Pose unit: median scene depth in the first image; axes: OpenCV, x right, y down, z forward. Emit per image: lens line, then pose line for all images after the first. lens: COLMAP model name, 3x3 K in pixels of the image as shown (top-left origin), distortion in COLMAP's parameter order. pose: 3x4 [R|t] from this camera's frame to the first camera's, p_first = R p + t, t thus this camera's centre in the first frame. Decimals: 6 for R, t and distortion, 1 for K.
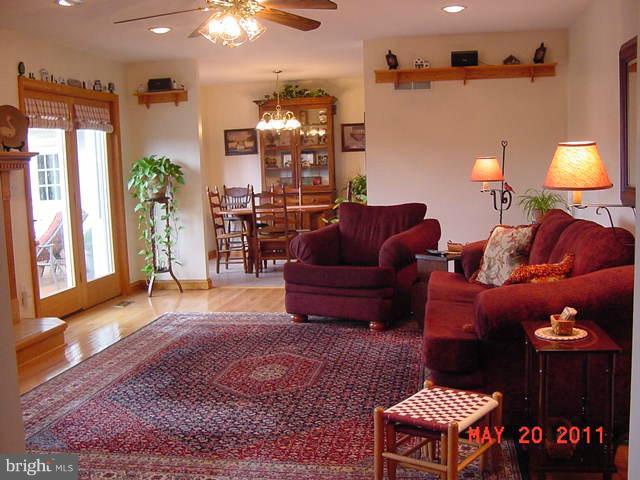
lens RADIAL K [[751.9, 0, 292.5], [0, 751.9, 242.2], [0, 0, 1]] dist [-0.257871, 0.401660]
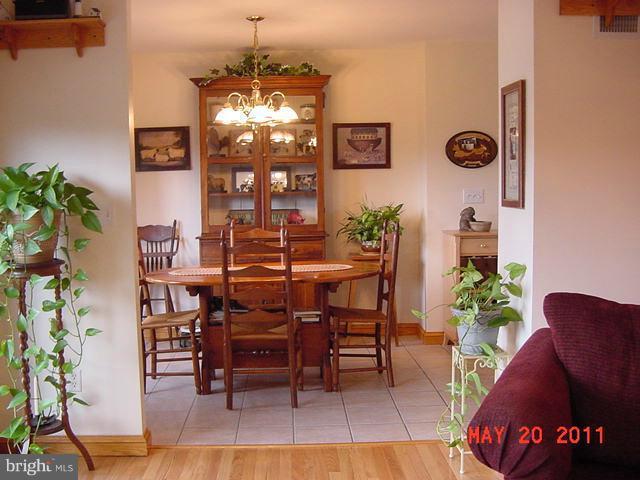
lens RADIAL K [[751.9, 0, 292.5], [0, 751.9, 242.2], [0, 0, 1]] dist [-0.257871, 0.401660]
pose [[0.979020, 0.004145, 0.203723, -0.121494], [0.001884, 0.999566, -0.029391, -0.057961], [-0.203757, 0.029159, 0.978587, 0.550944]]
